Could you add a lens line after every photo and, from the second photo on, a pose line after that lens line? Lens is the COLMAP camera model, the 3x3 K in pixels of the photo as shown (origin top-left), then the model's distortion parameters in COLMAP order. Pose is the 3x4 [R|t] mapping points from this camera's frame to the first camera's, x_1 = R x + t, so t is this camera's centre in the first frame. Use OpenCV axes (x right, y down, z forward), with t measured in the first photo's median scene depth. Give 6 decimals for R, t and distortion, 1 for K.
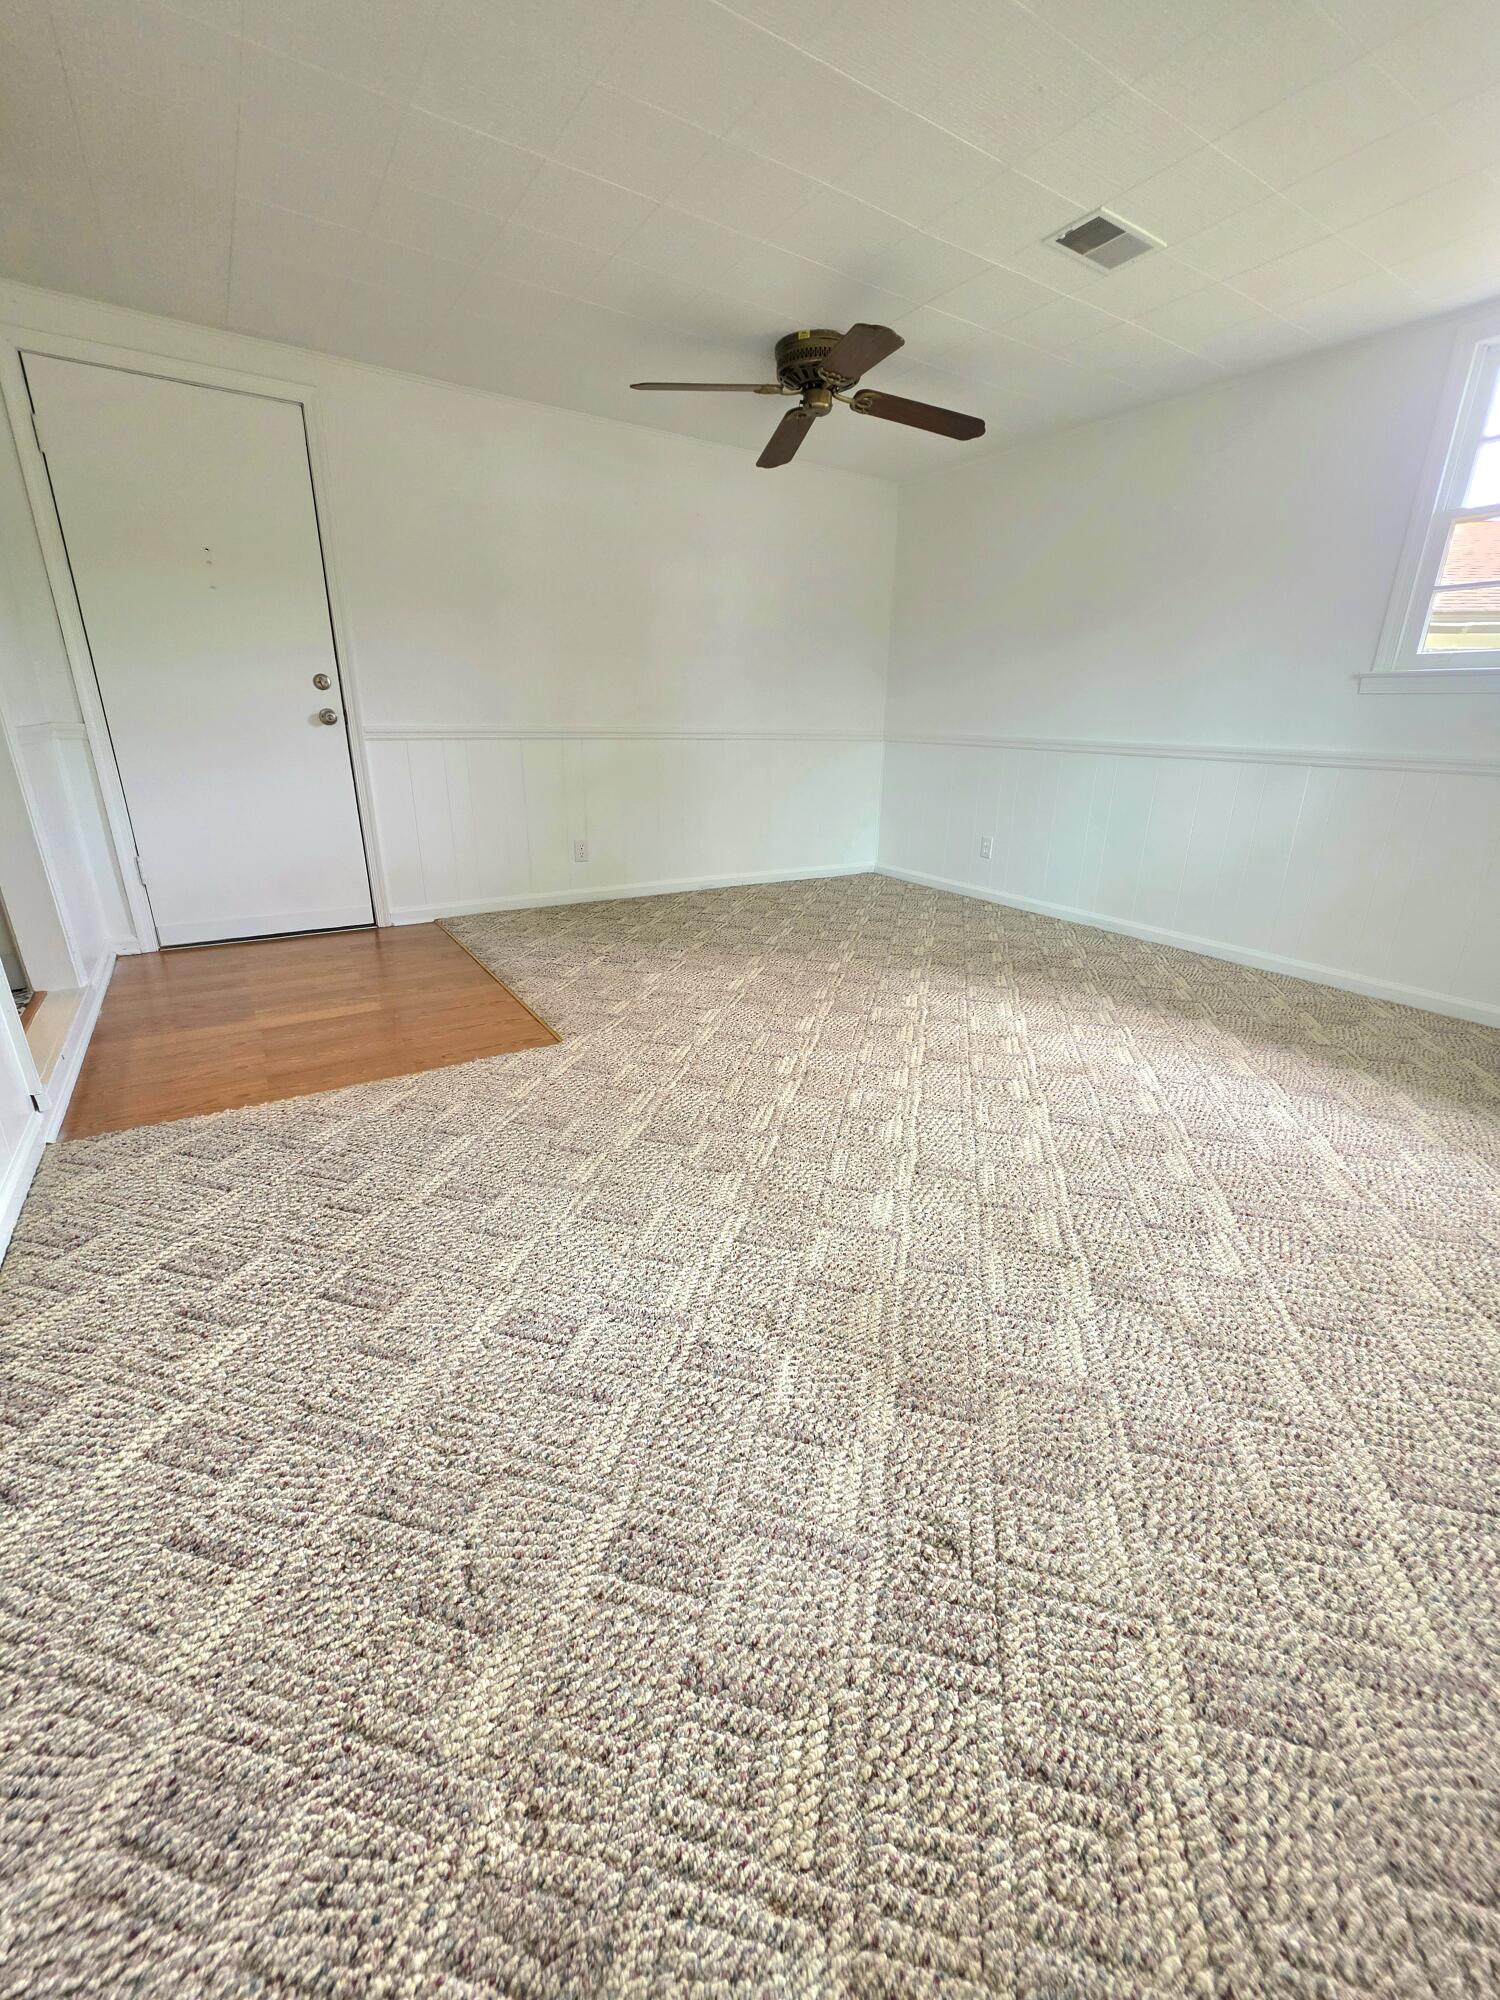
lens RADIAL K [[809.0, 0, 764.0], [0, 809.0, 993.7], [0, 0, 1]] dist [0.010537, -0.000347]
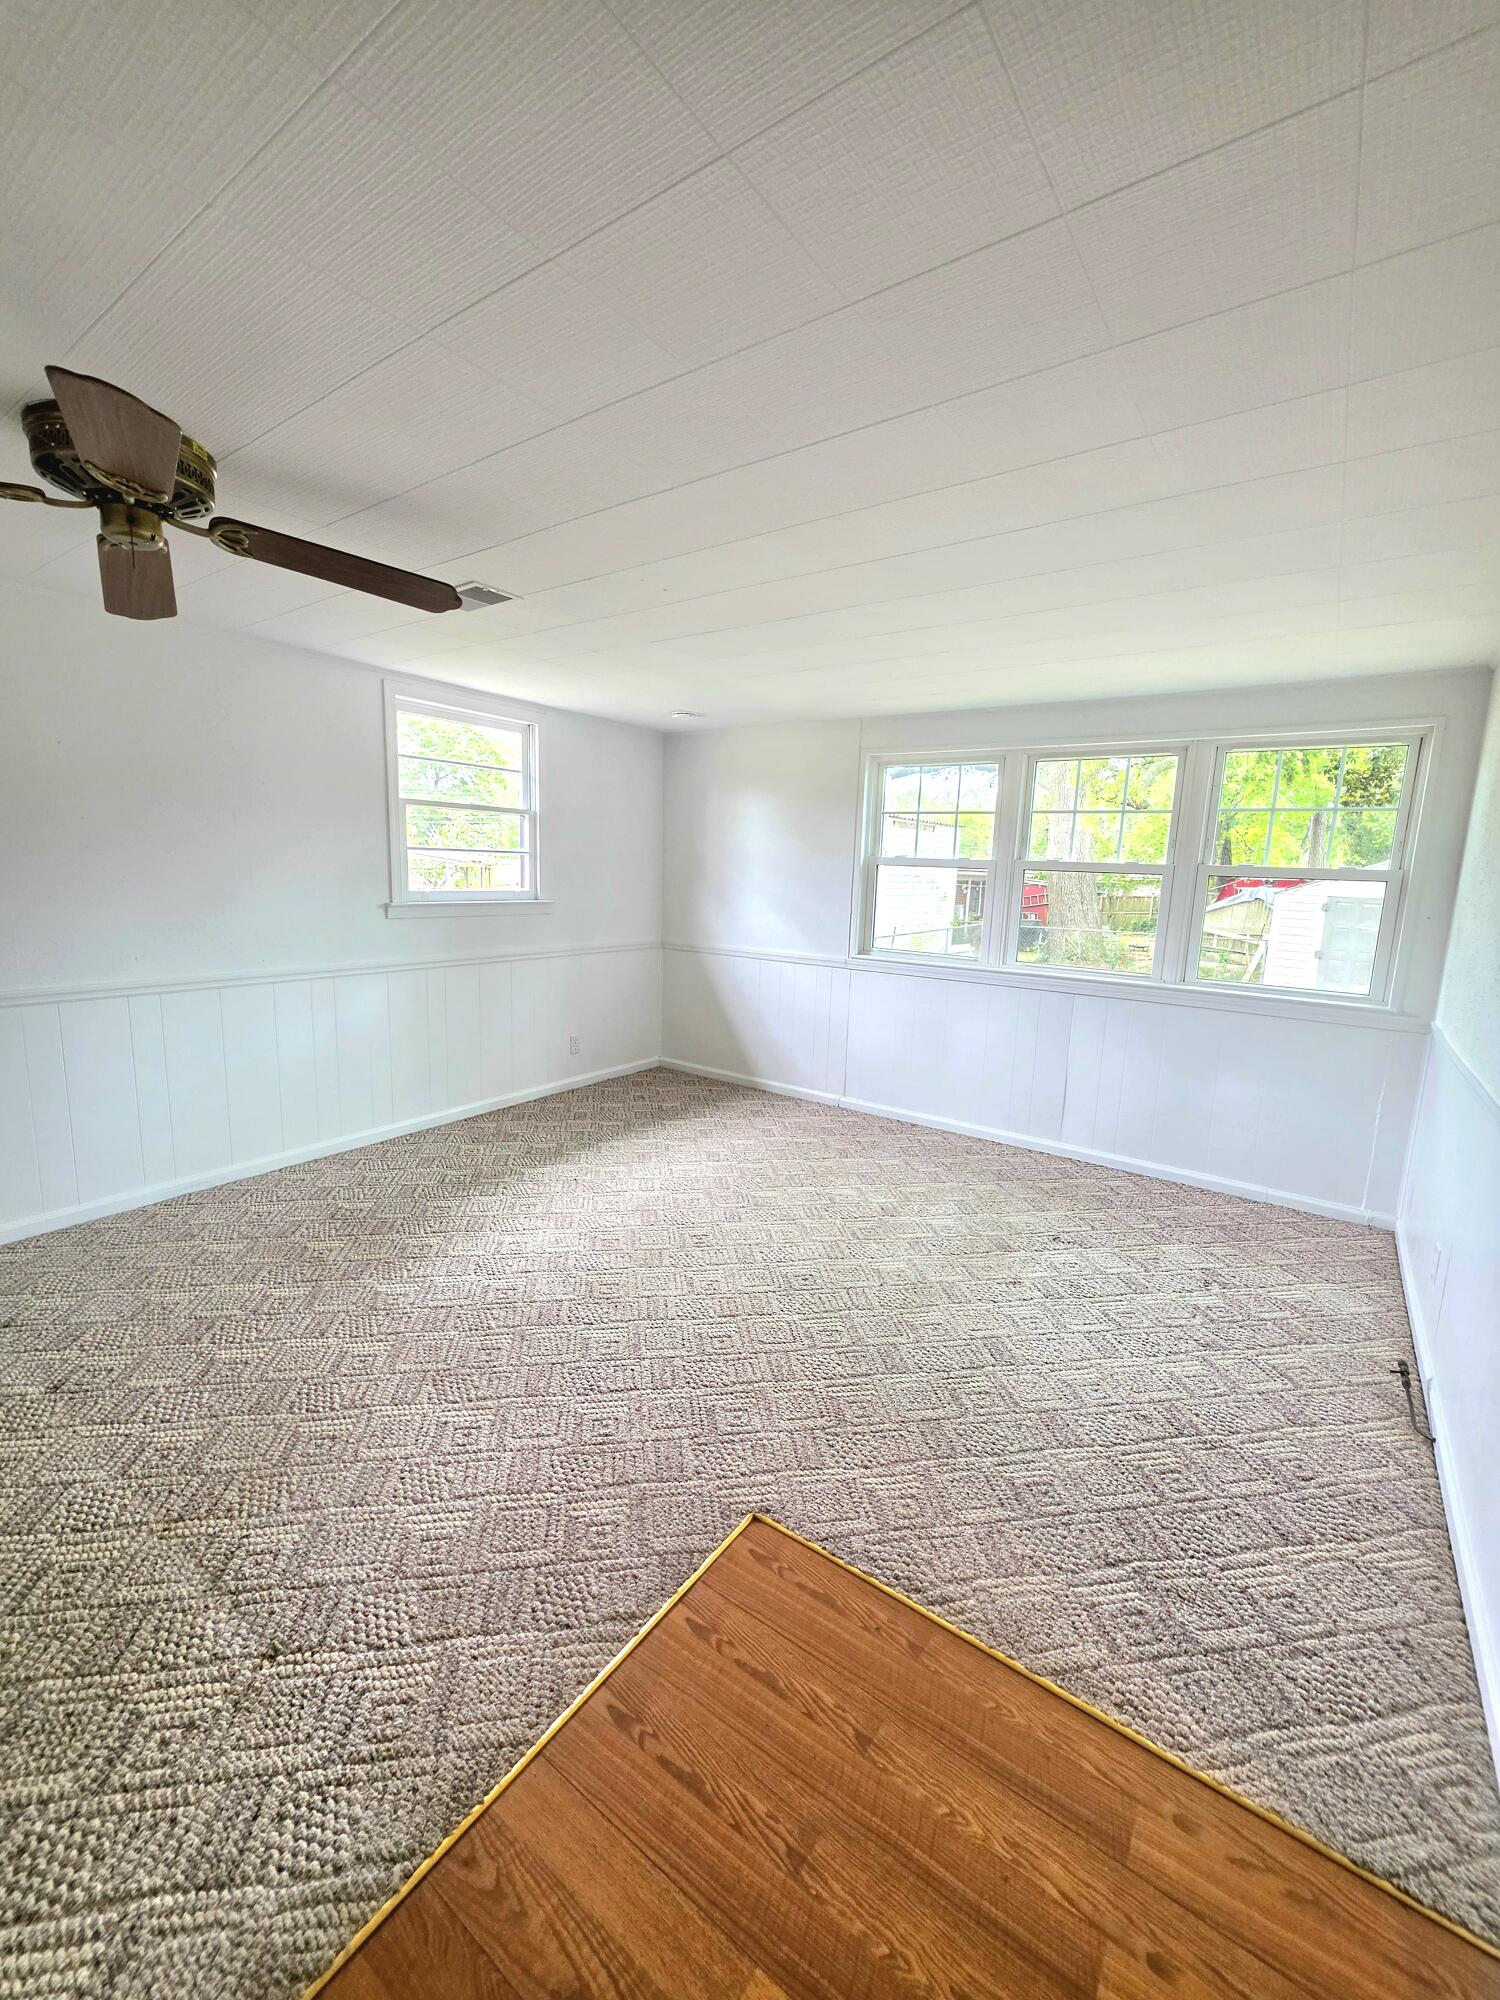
lens RADIAL K [[809.0, 0, 759.3], [0, 809.0, 1005.2], [0, 0, 1]] dist [0.010537, -0.000347]
pose [[-0.373366, -0.189748, 0.908071, -0.747463], [0.262760, 0.917142, 0.299681, -0.513045], [-0.889694, 0.350495, -0.292571, 0.975684]]
